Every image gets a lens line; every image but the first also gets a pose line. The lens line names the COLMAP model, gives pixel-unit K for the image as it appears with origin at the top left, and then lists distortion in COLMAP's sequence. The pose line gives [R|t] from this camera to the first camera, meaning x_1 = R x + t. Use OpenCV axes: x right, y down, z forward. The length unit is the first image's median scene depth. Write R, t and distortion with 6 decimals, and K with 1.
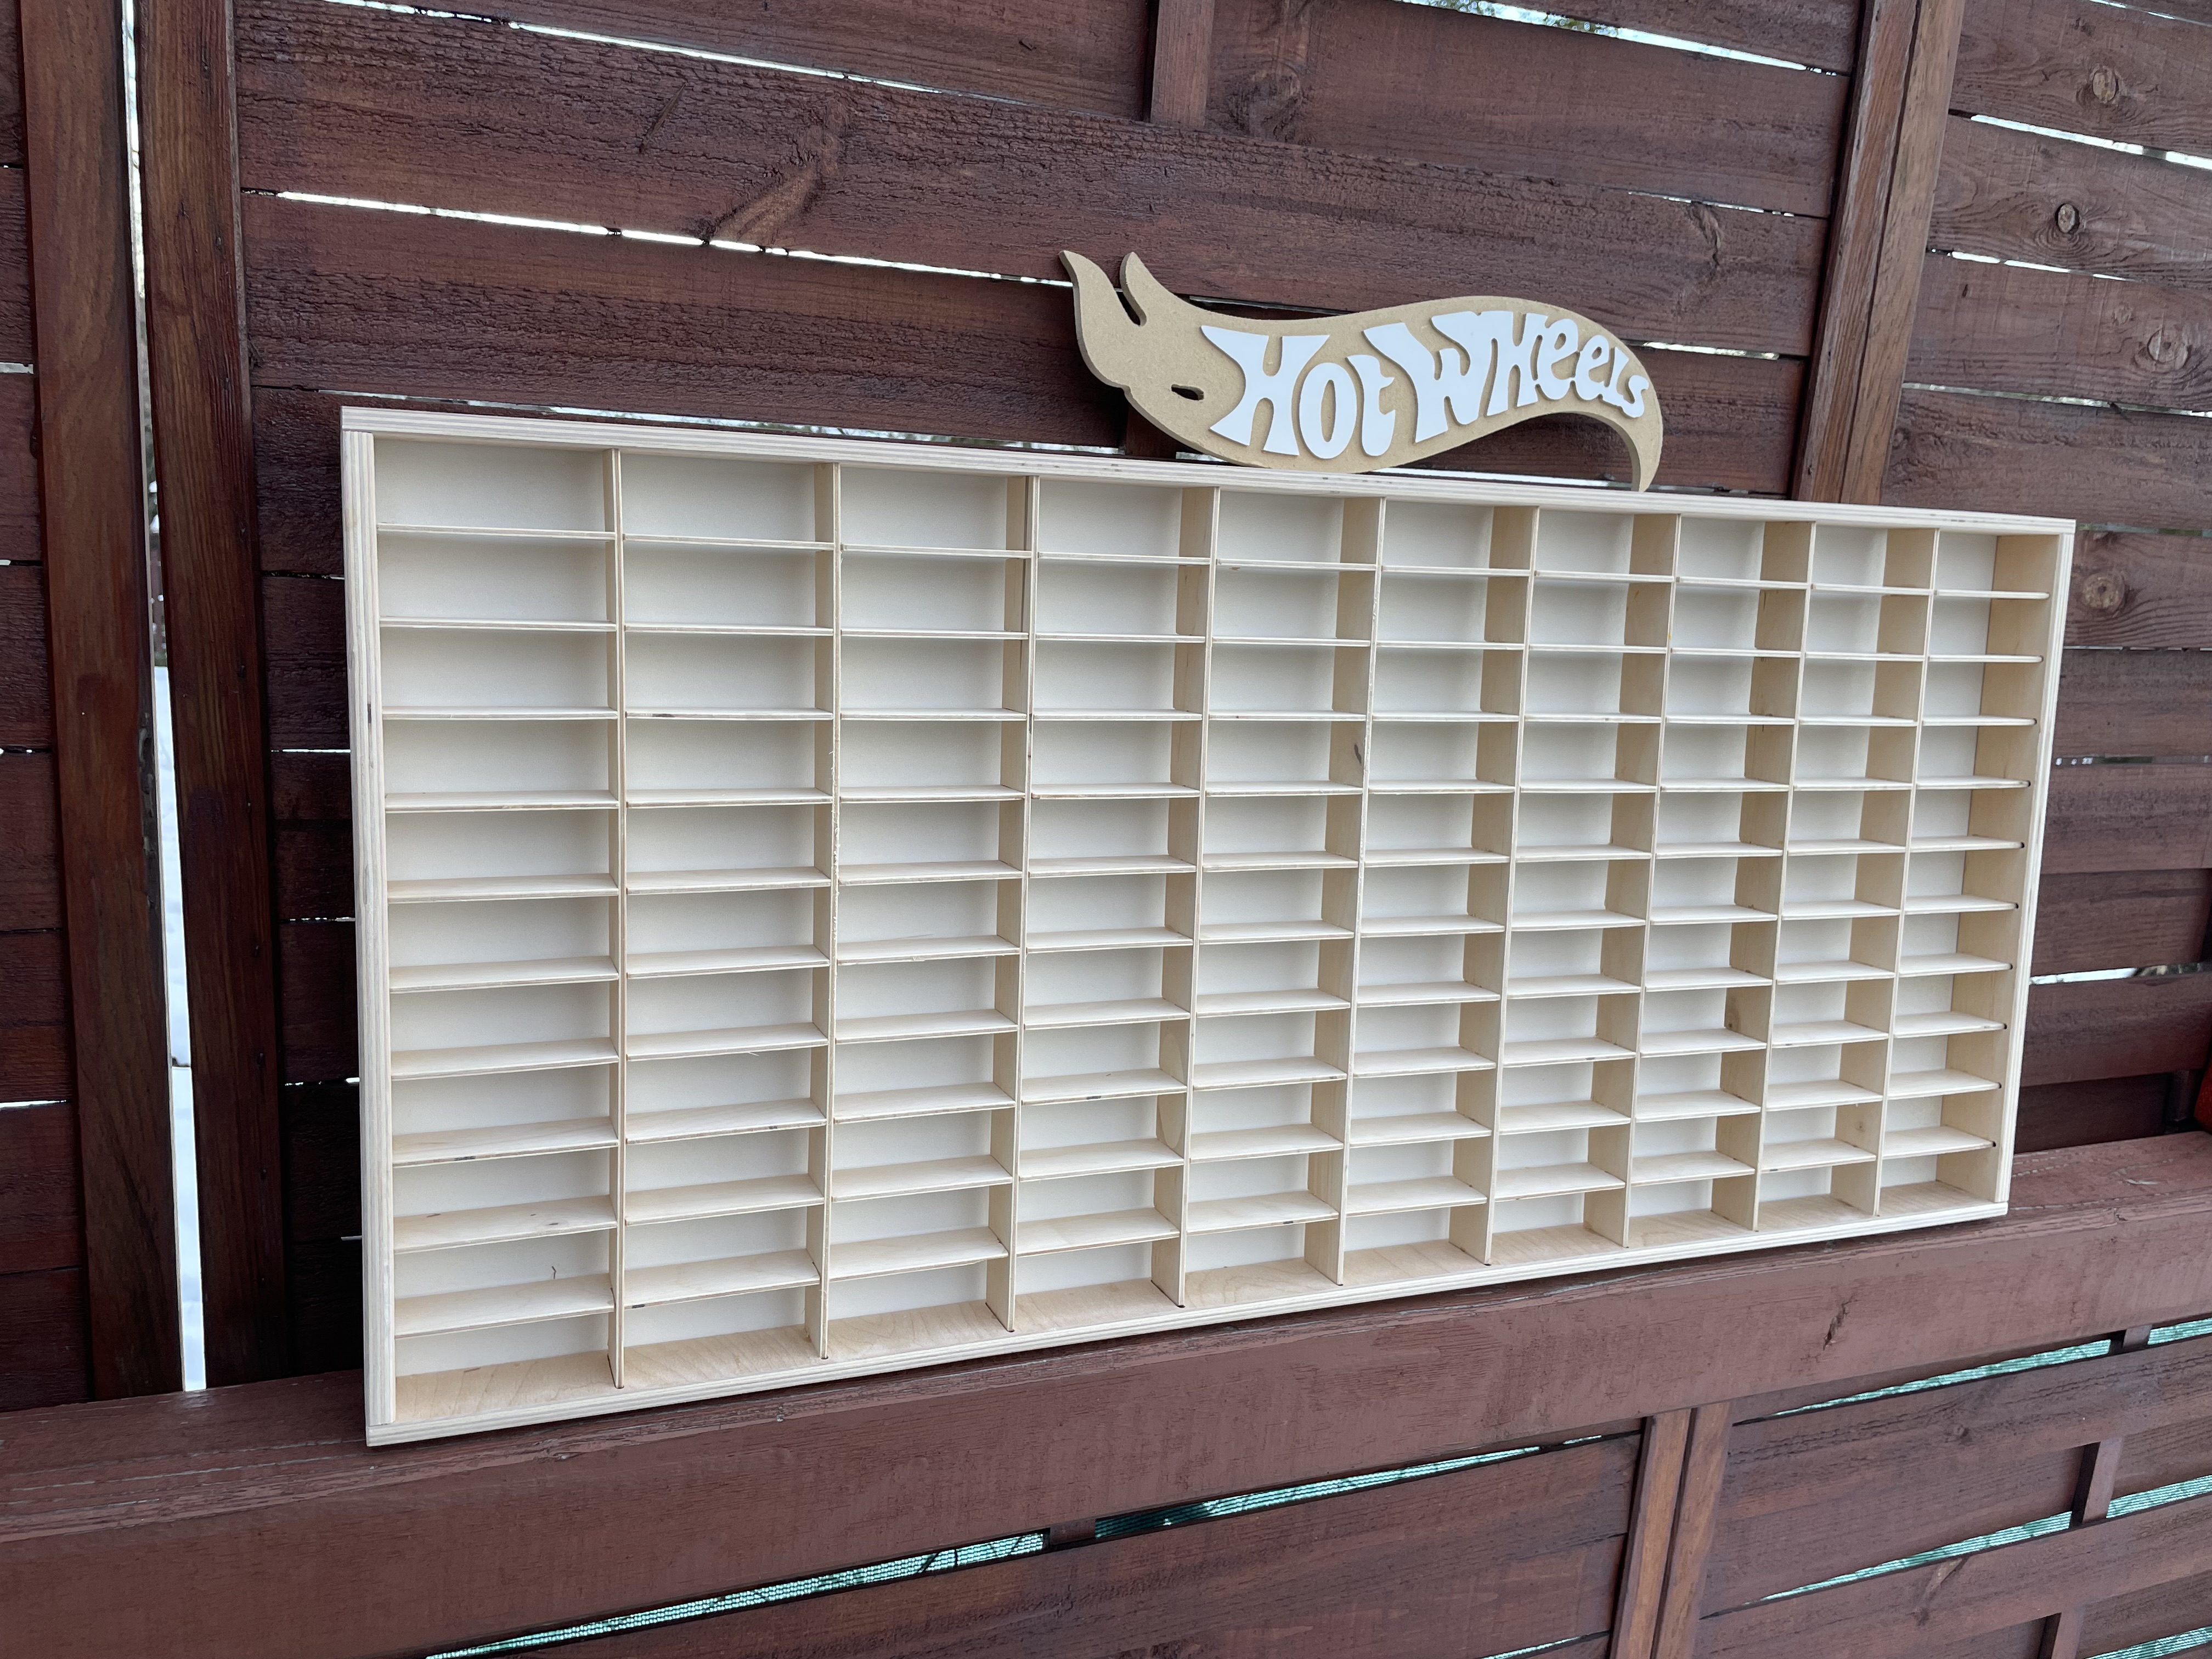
lens RADIAL K [[1684.6, 0, 1090.4], [0, 1684.6, 844.2], [0, 0, 1]] dist [0.090358, -0.123615]
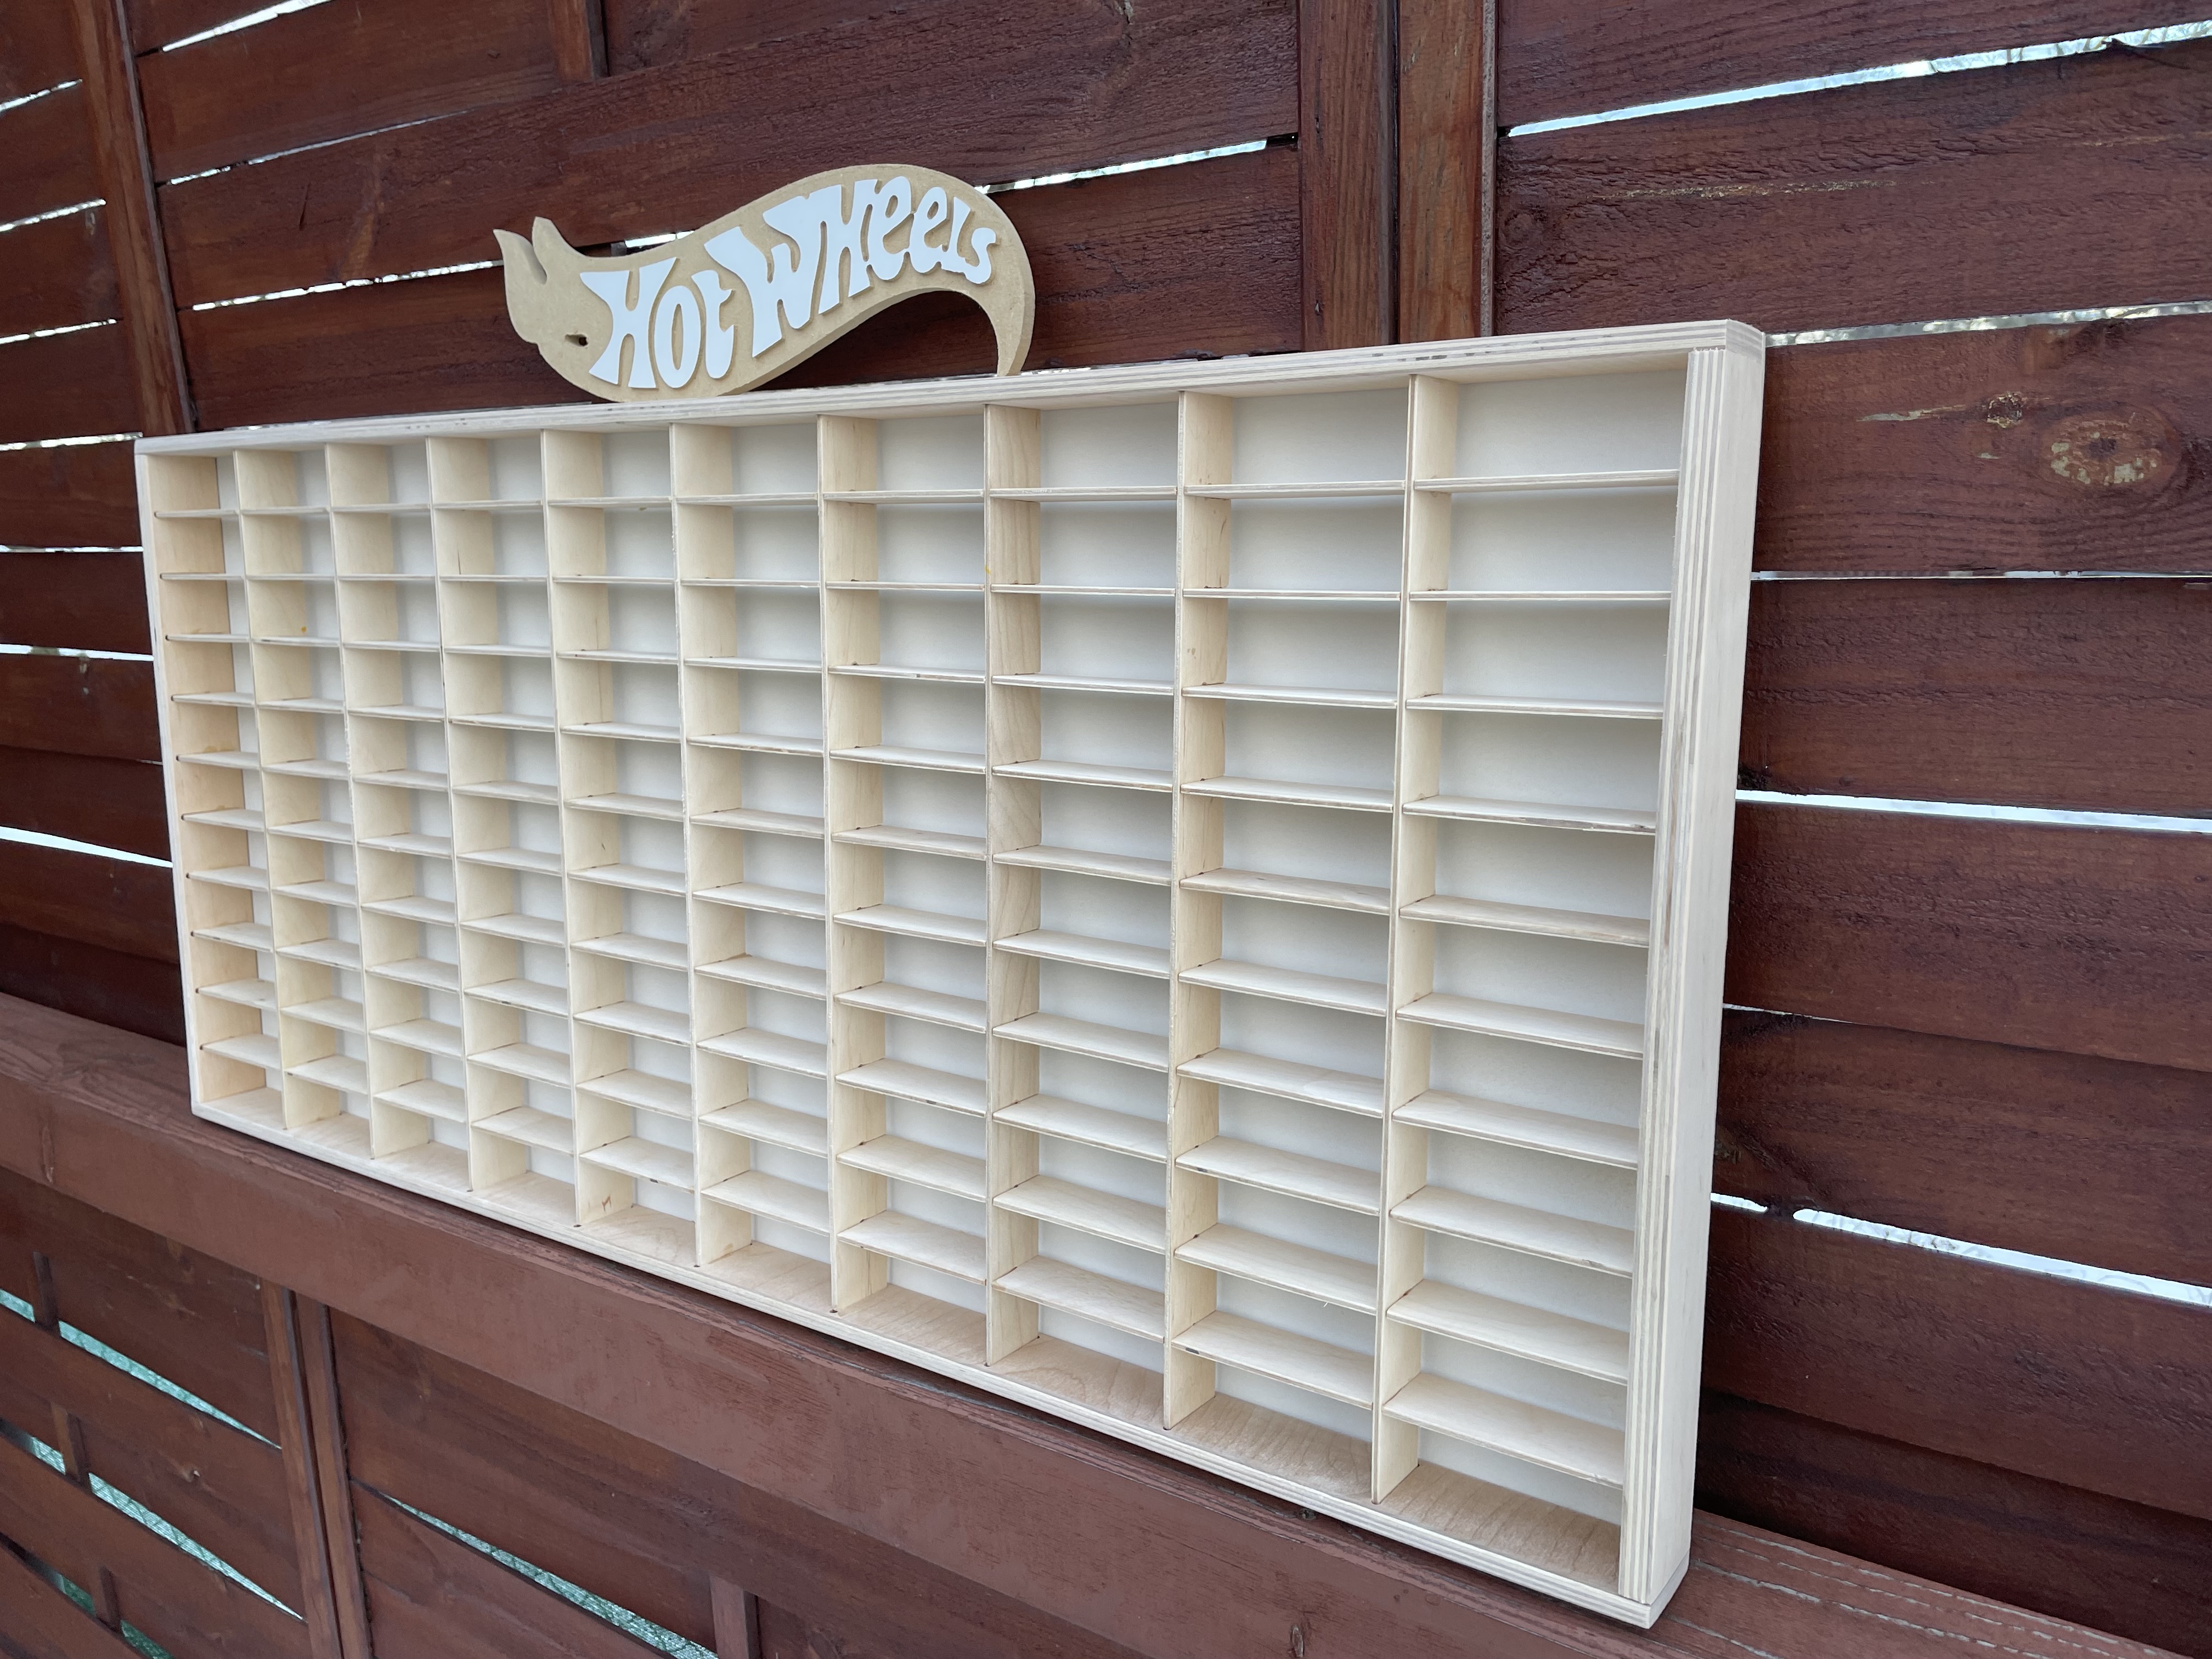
lens RADIAL K [[1684.6, 0, 1090.4], [0, 1684.6, 844.2], [0, 0, 1]] dist [0.090358, -0.123615]
pose [[0.545483, 0.102519, -0.831828, 1.043012], [-0.110333, 0.992637, 0.049985, -0.044442], [0.830828, 0.064512, 0.552777, 0.654539]]
